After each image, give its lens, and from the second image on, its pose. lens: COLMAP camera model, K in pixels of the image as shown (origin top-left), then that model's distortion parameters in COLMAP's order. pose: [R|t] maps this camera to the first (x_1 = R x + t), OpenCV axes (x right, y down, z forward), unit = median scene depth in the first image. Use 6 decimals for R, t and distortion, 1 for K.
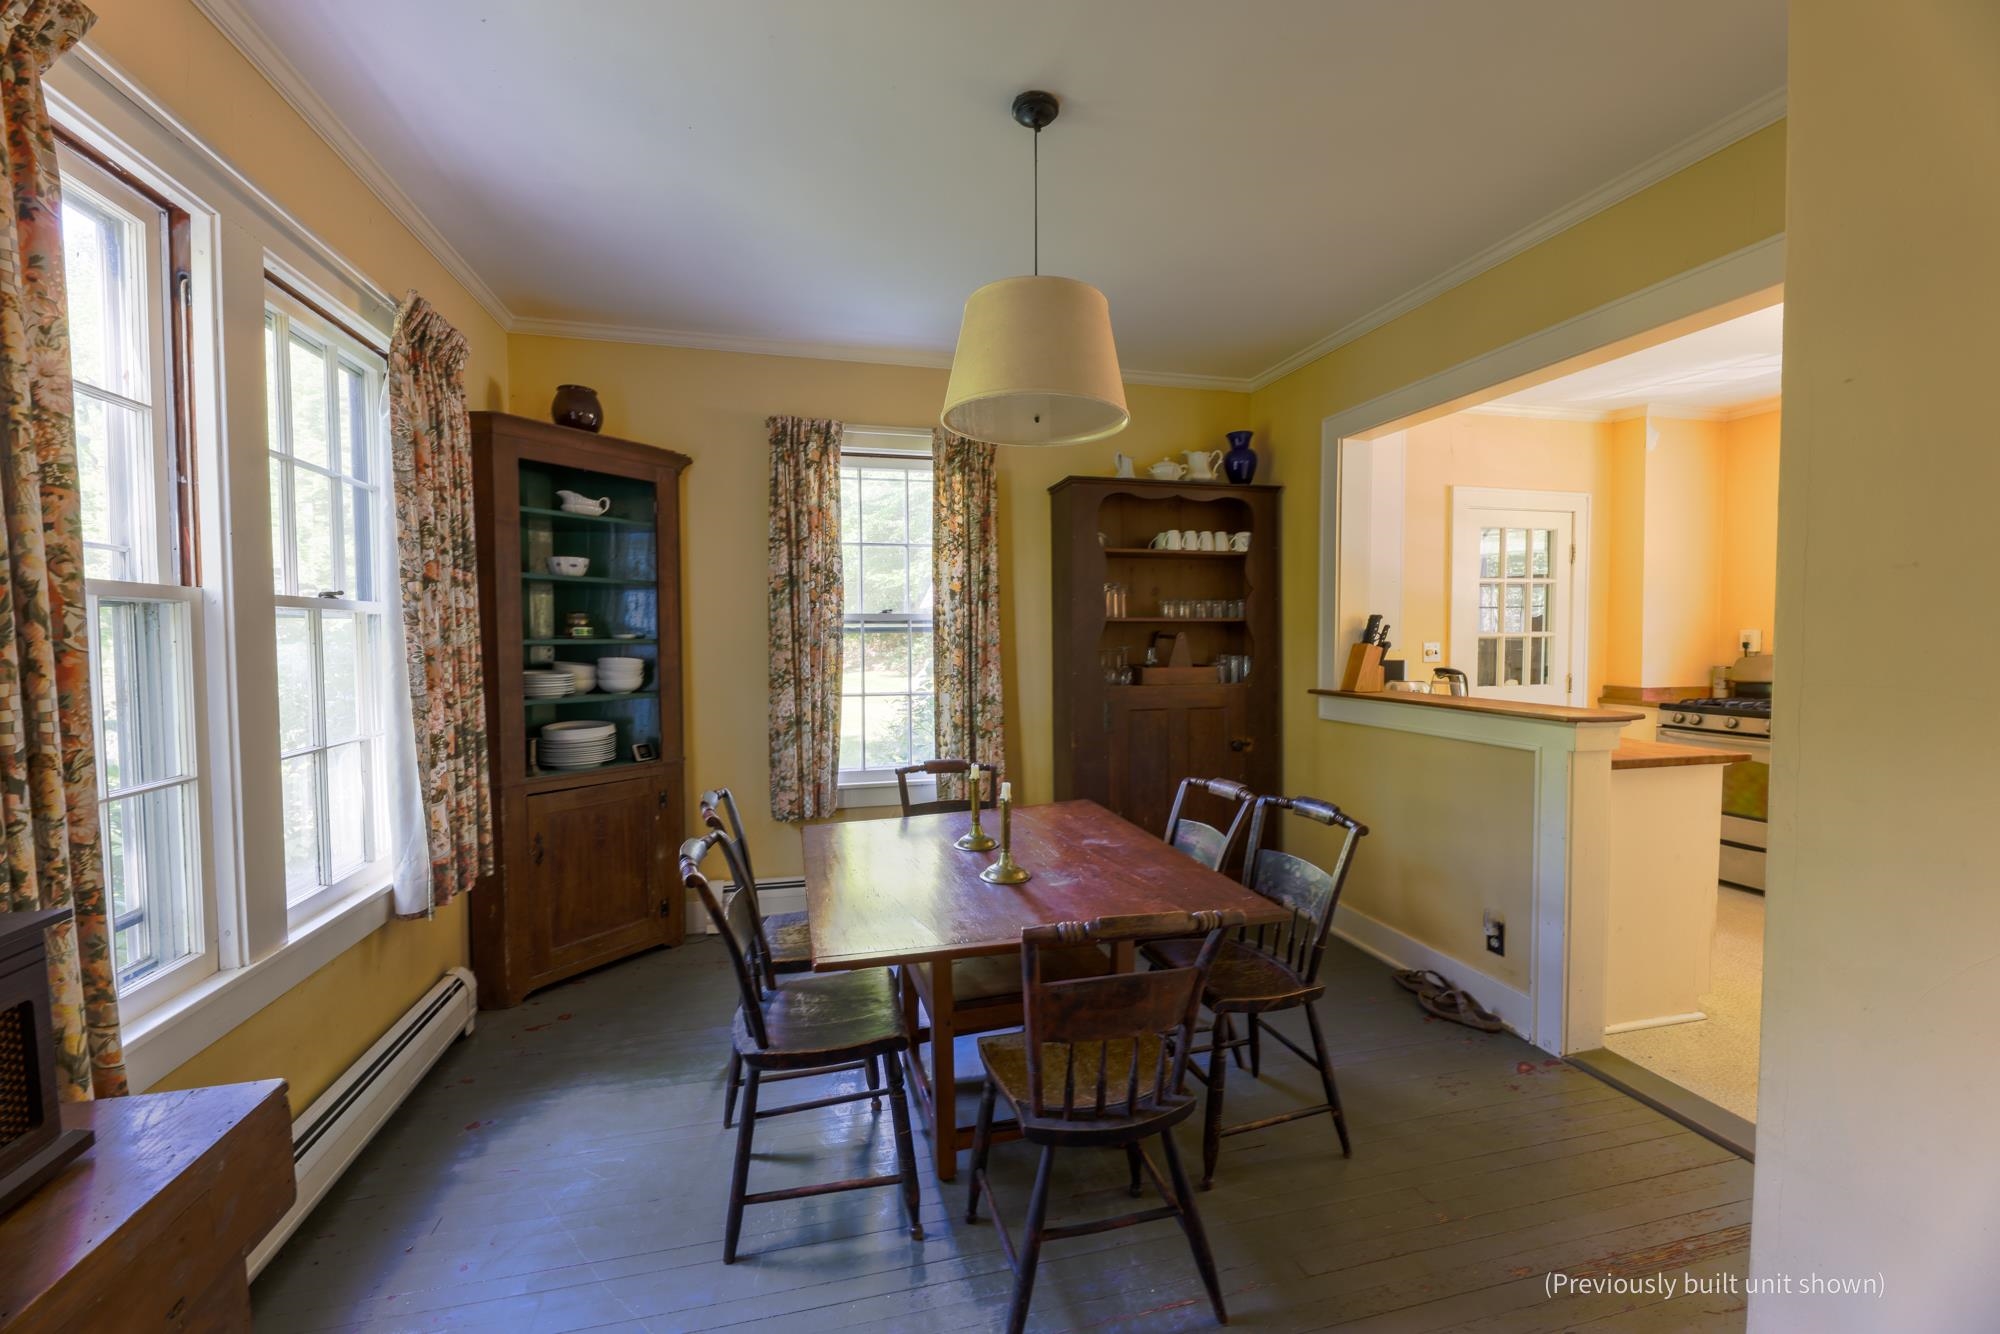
lens RADIAL K [[810.3, 0, 998.5], [0, 810.3, 661.2], [0, 0, 1]] dist [-0.000400, 0.000090]
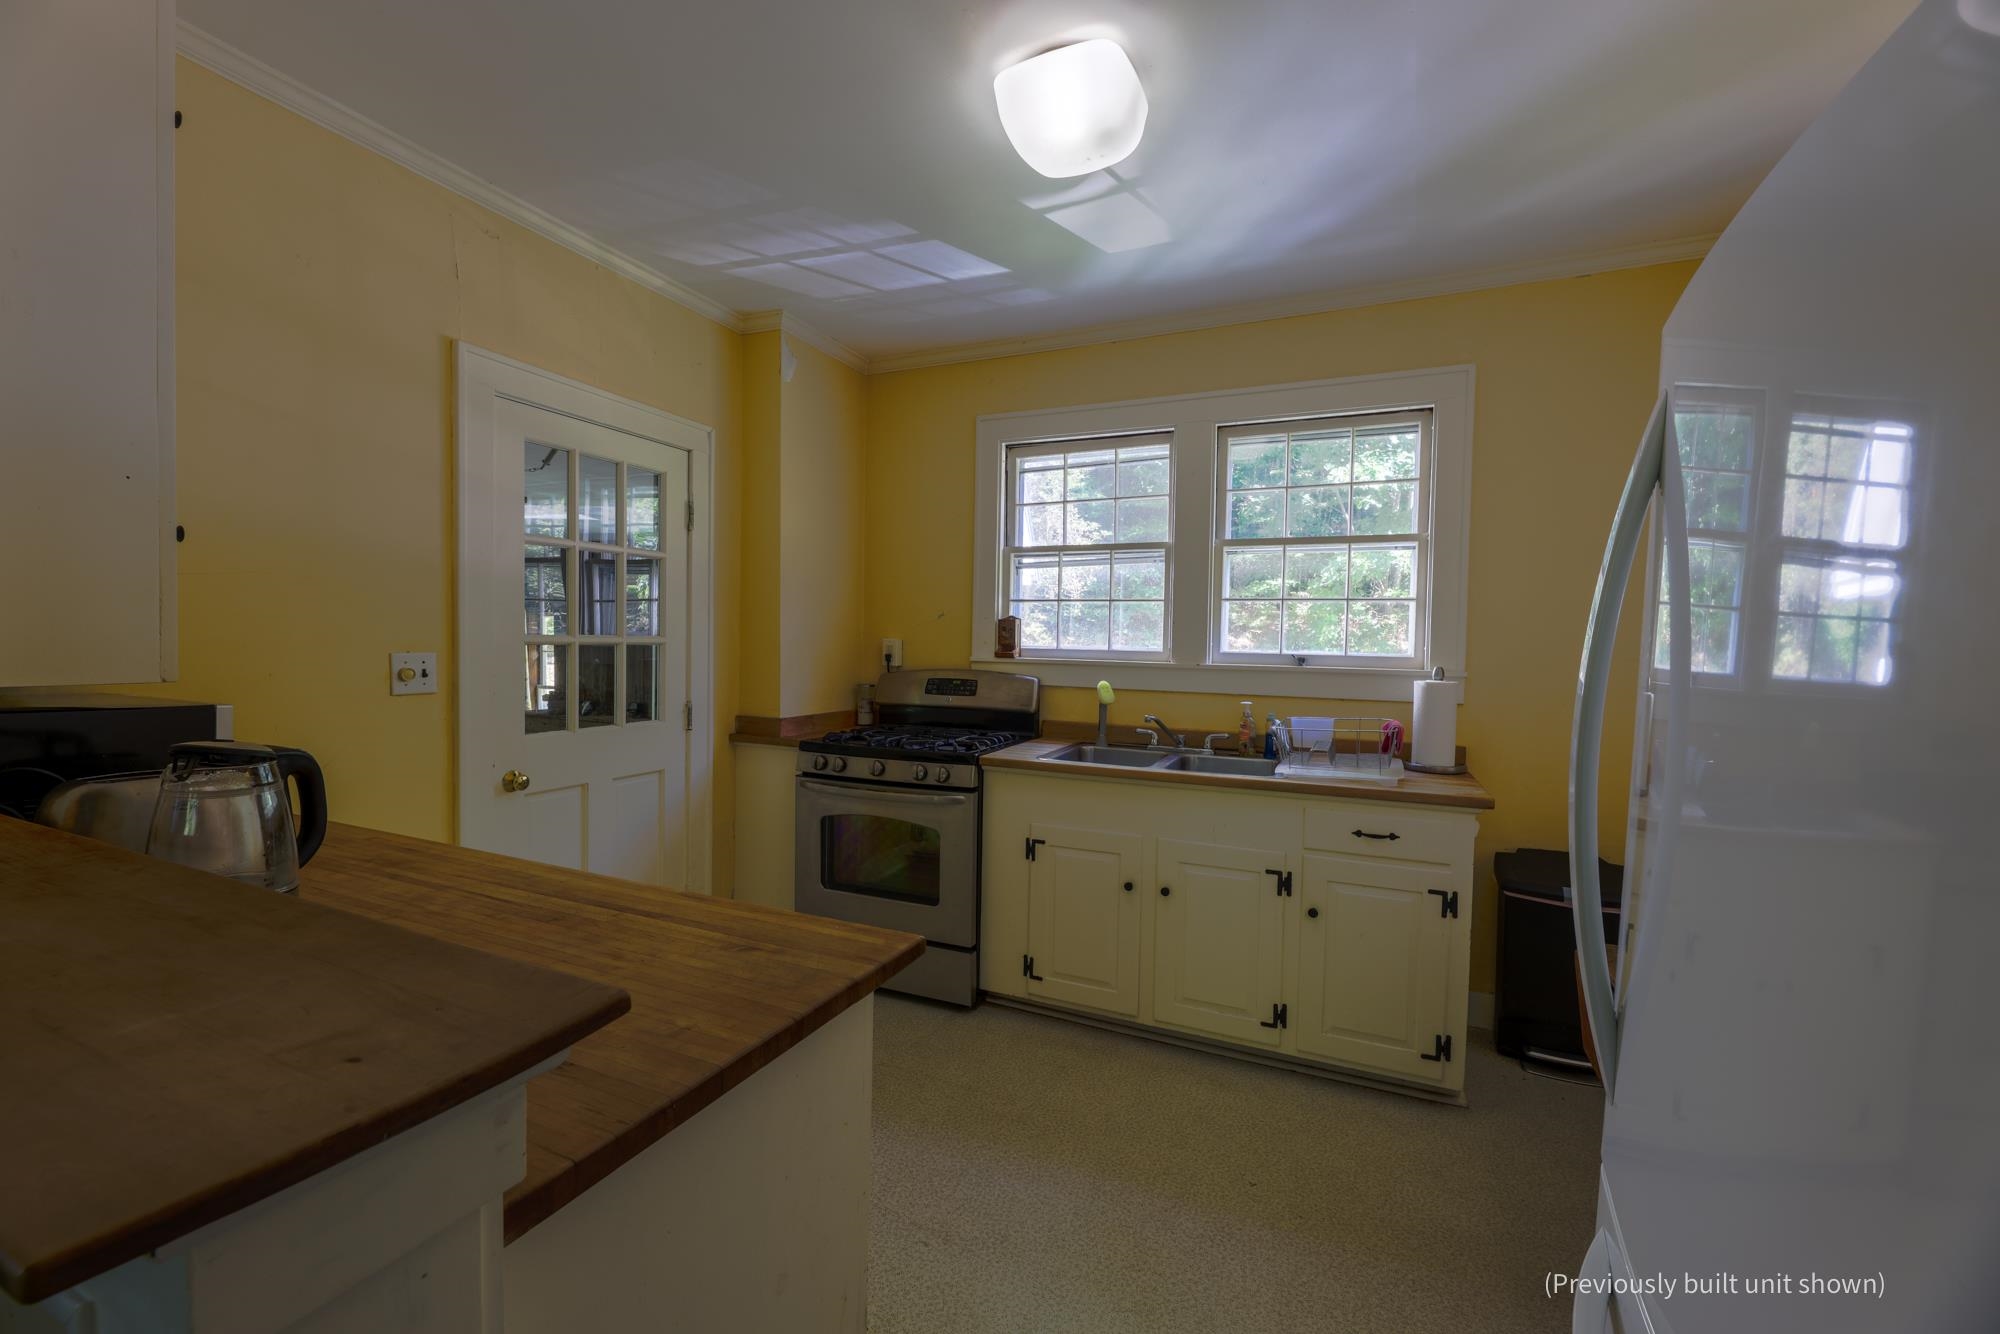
lens RADIAL K [[810.3, 0, 999.2], [0, 810.3, 668.5], [0, 0, 1]] dist [-0.000400, 0.000090]
pose [[0.625982, -0.012255, 0.779741, 0.369520], [0.007583, 0.999925, 0.009628, -0.016079], [-0.779801, -0.000115, 0.626028, 0.416354]]
